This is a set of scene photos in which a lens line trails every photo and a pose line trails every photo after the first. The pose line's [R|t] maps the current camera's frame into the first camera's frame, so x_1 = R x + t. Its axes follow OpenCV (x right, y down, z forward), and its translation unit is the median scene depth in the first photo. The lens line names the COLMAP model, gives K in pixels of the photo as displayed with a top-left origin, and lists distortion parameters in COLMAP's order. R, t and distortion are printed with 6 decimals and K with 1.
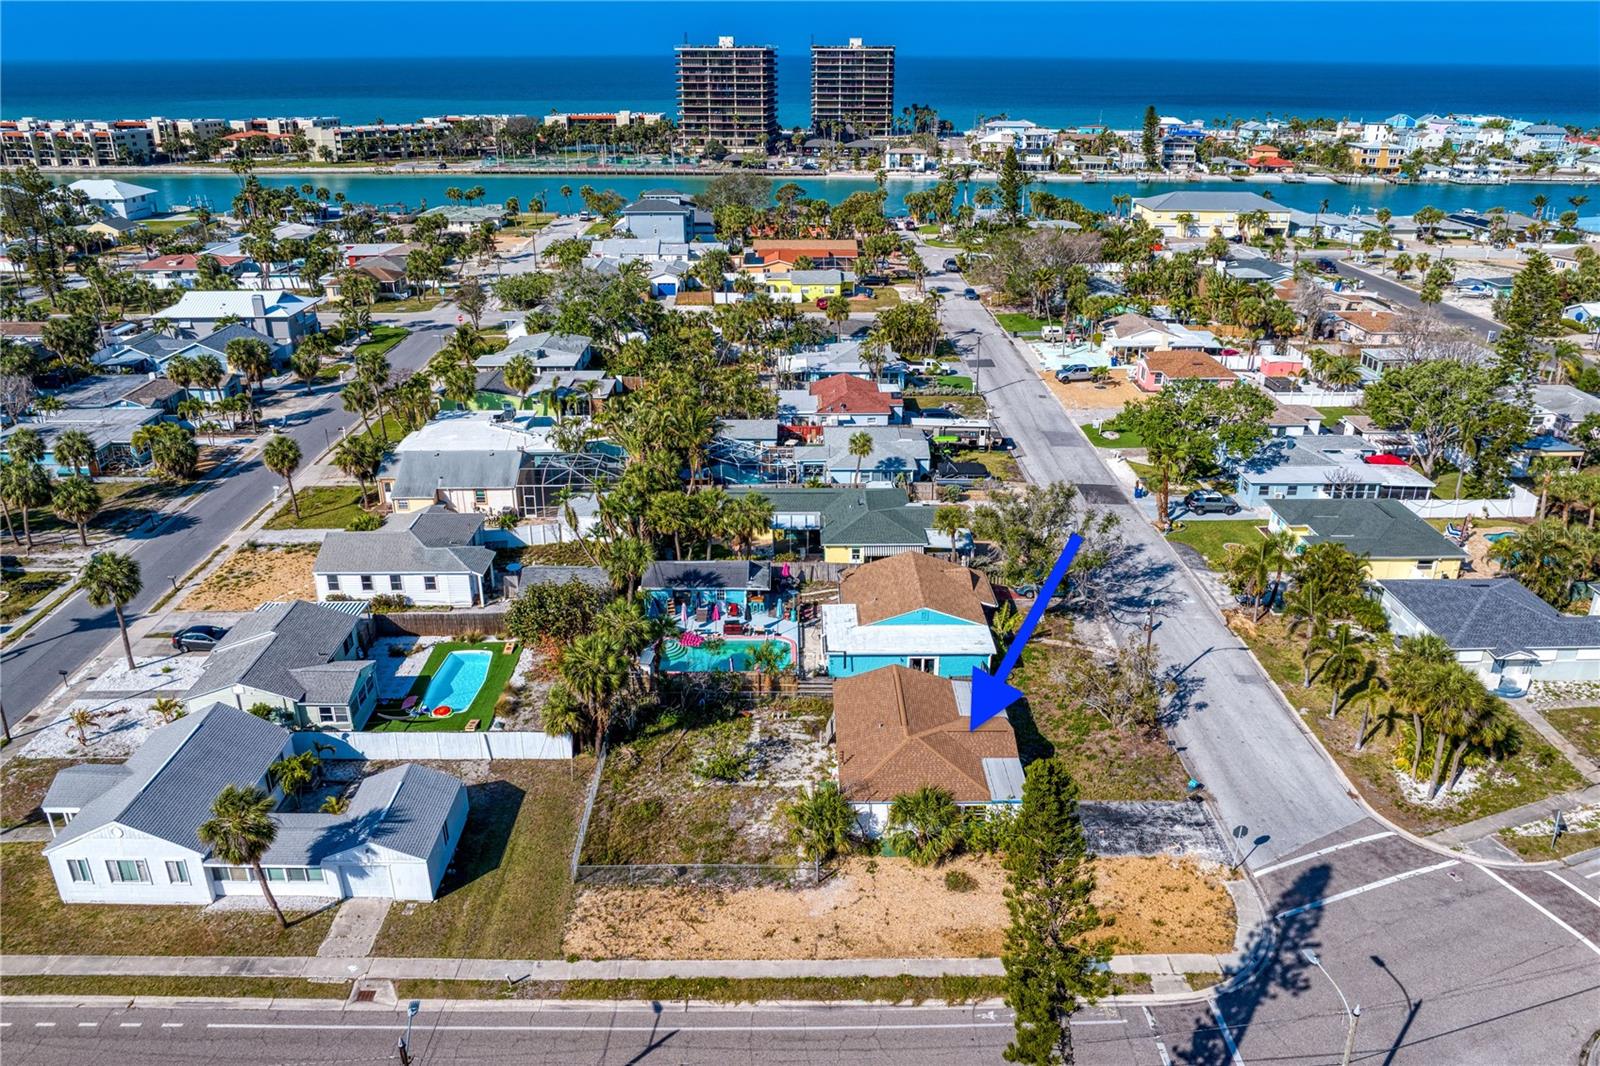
lens RADIAL K [[1128.1, 0, 808.5], [0, 1128.1, 497.5], [0, 0, 1]] dist [-0.037799, -0.001779]
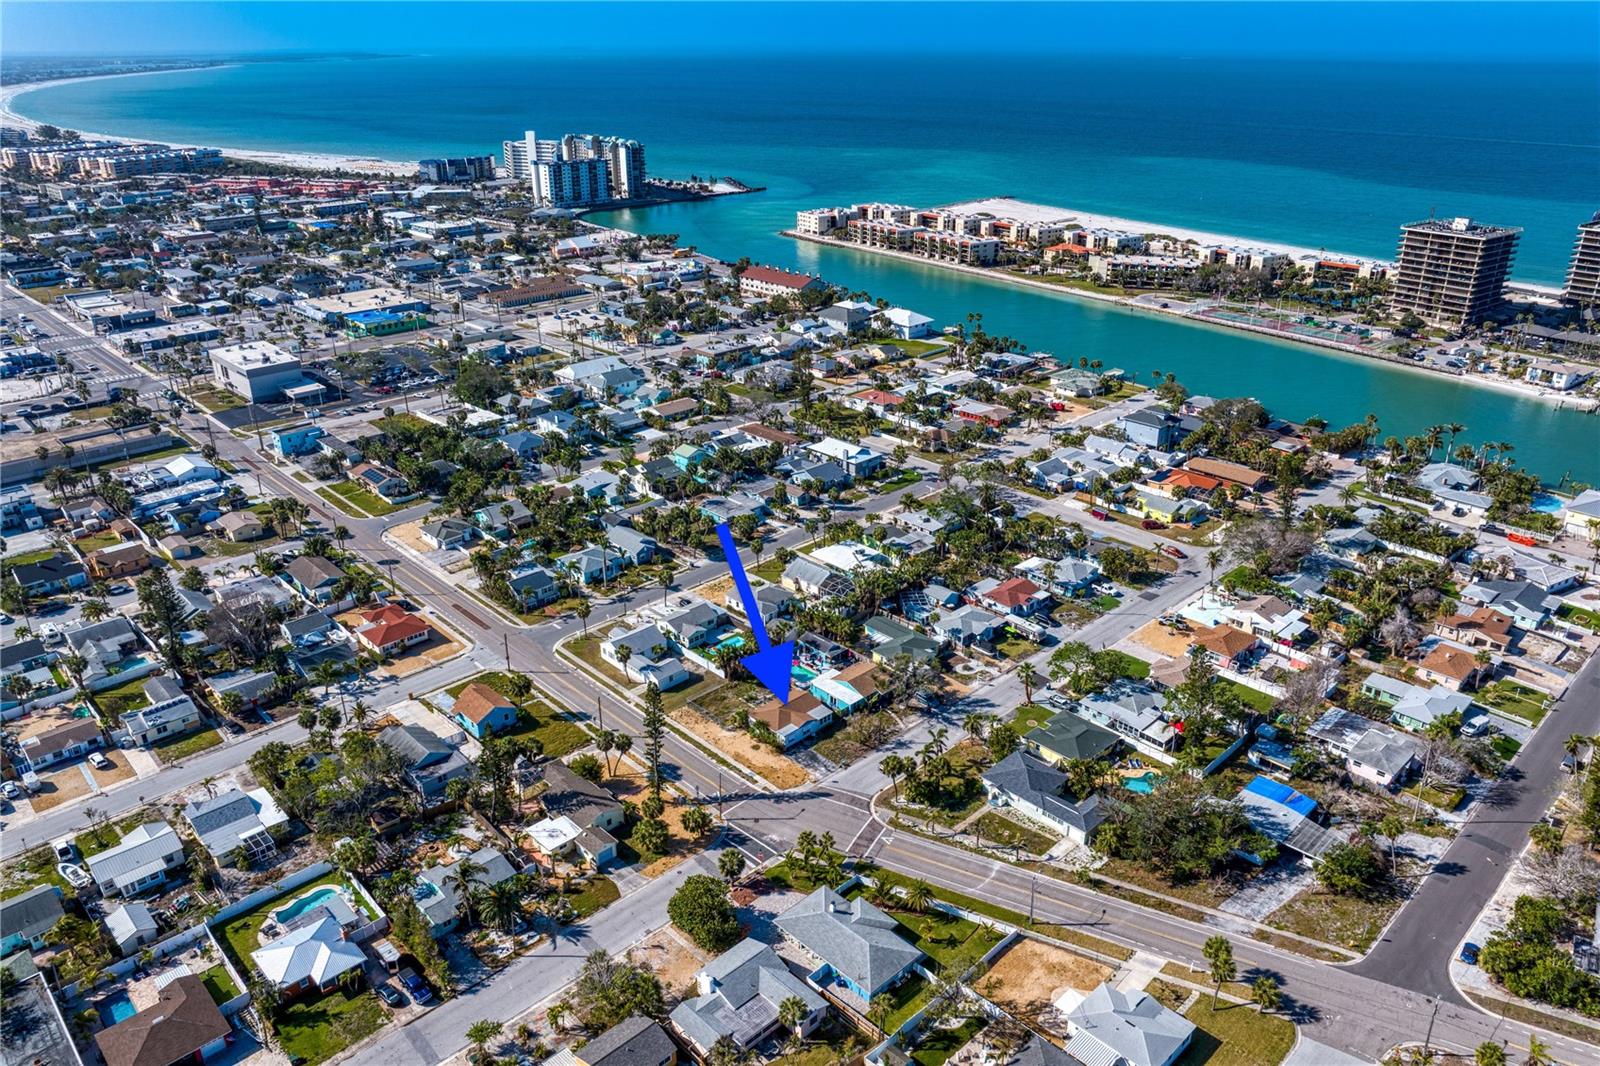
lens RADIAL K [[1132.7, 0, 808.4], [0, 1132.7, 534.8], [0, 0, 1]] dist [-0.038918, -0.002852]
pose [[0.684616, 0.291168, -0.668223, 1.575997], [-0.267711, 0.953122, 0.141029, -0.538626], [0.677961, 0.082340, 0.730471, -0.981949]]
